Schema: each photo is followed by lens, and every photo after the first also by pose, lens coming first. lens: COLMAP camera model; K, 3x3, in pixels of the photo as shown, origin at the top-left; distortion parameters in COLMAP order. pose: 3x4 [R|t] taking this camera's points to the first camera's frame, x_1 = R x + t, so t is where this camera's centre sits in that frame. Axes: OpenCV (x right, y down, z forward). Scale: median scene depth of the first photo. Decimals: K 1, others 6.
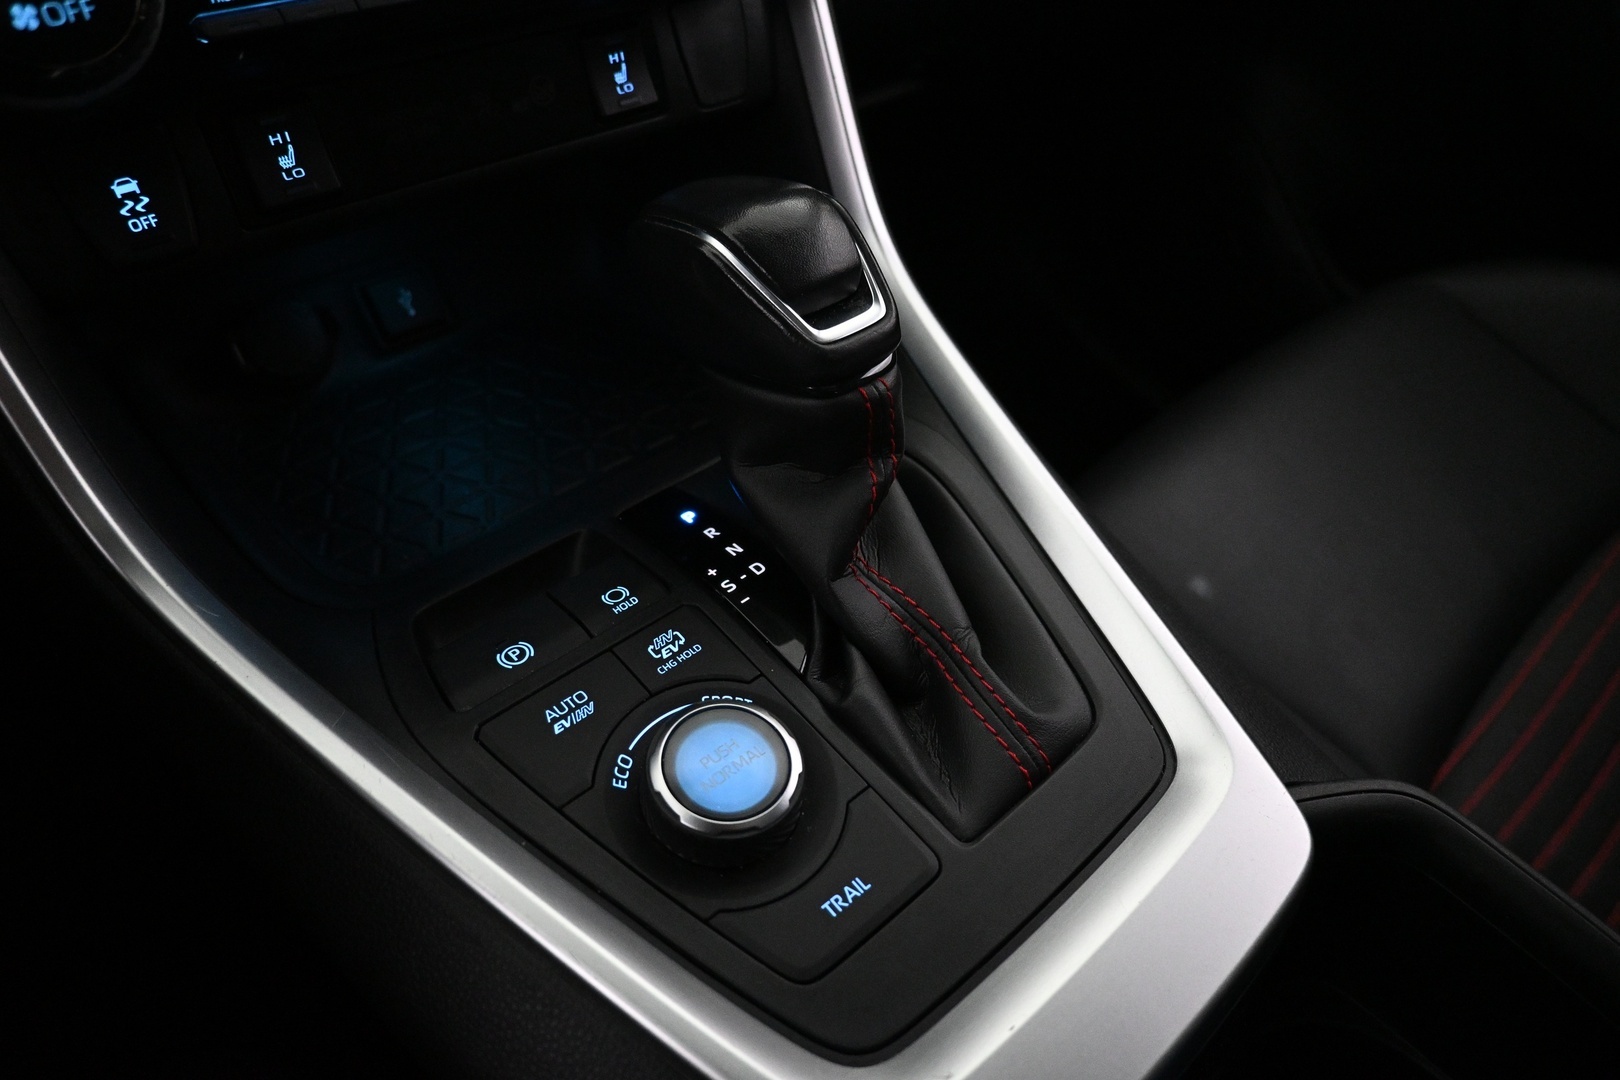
lens RADIAL K [[1115.6, 0, 811.0], [0, 1115.6, 541.3], [0, 0, 1]] dist [-0.003635, -0.003478]
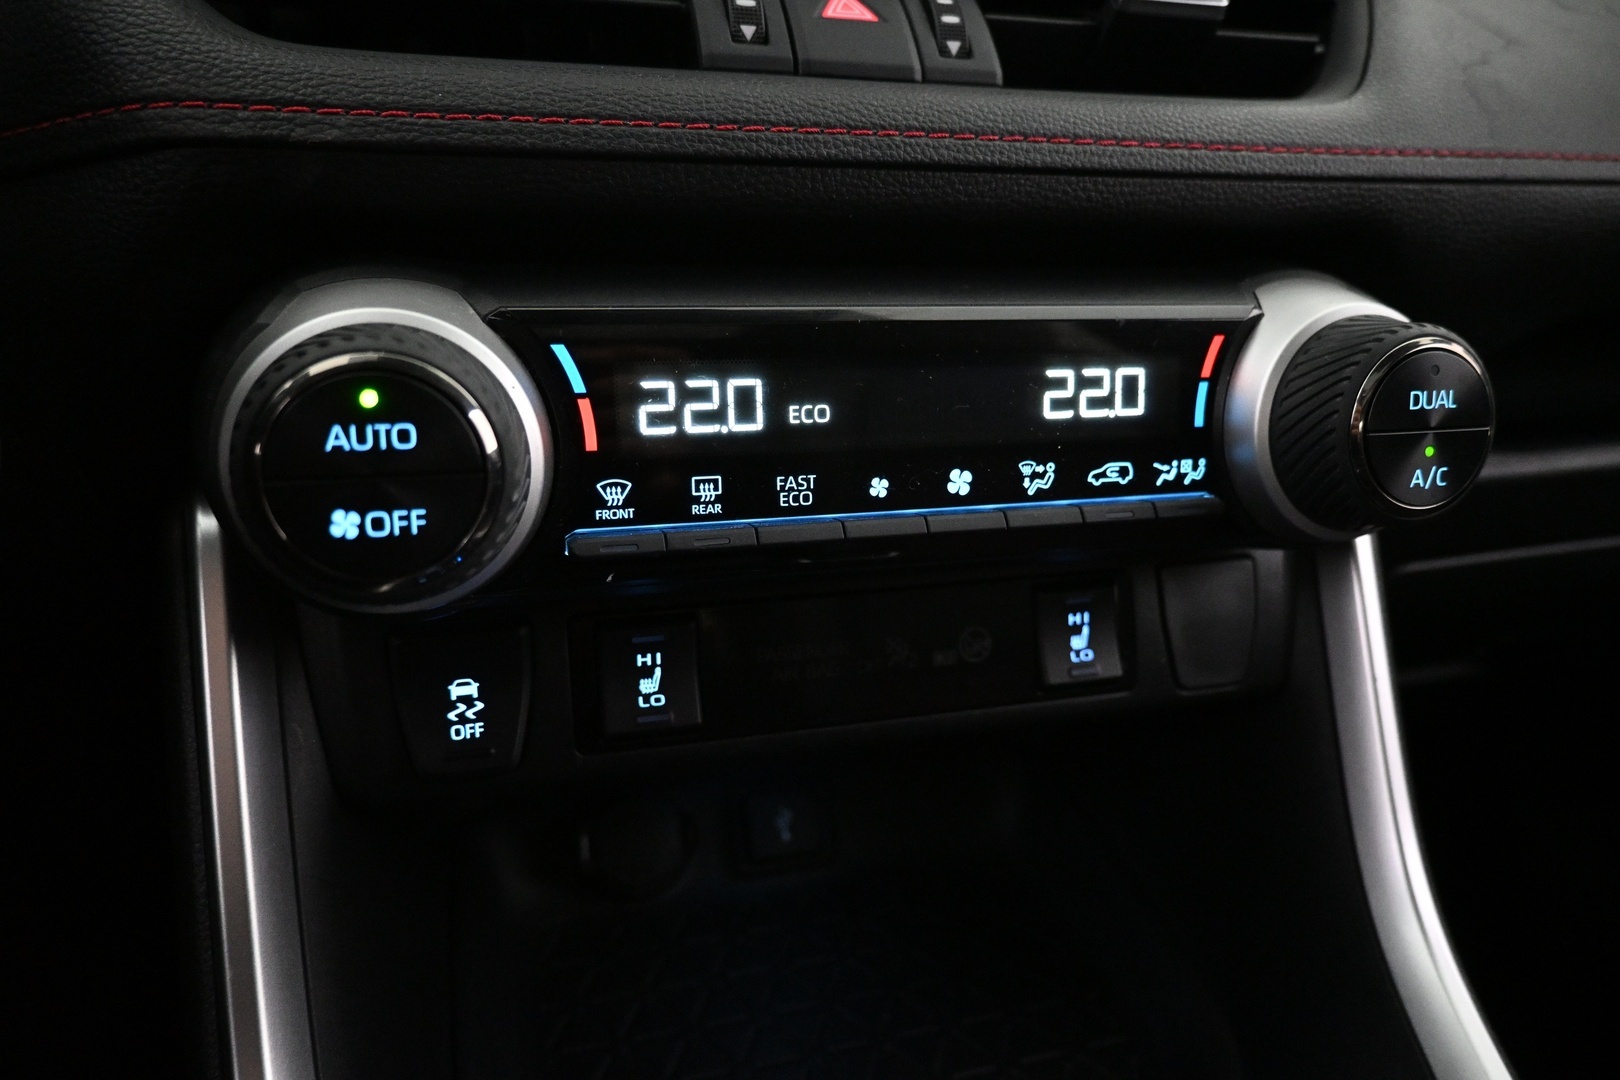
lens RADIAL K [[1115.6, 0, 812.0], [0, 1115.6, 538.4], [0, 0, 1]] dist [-0.003635, -0.003478]
pose [[0.897938, 0.135085, -0.418879, -0.023404], [-0.288156, 0.899829, -0.327526, -0.202472], [0.332676, 0.414800, 0.846916, 0.285304]]
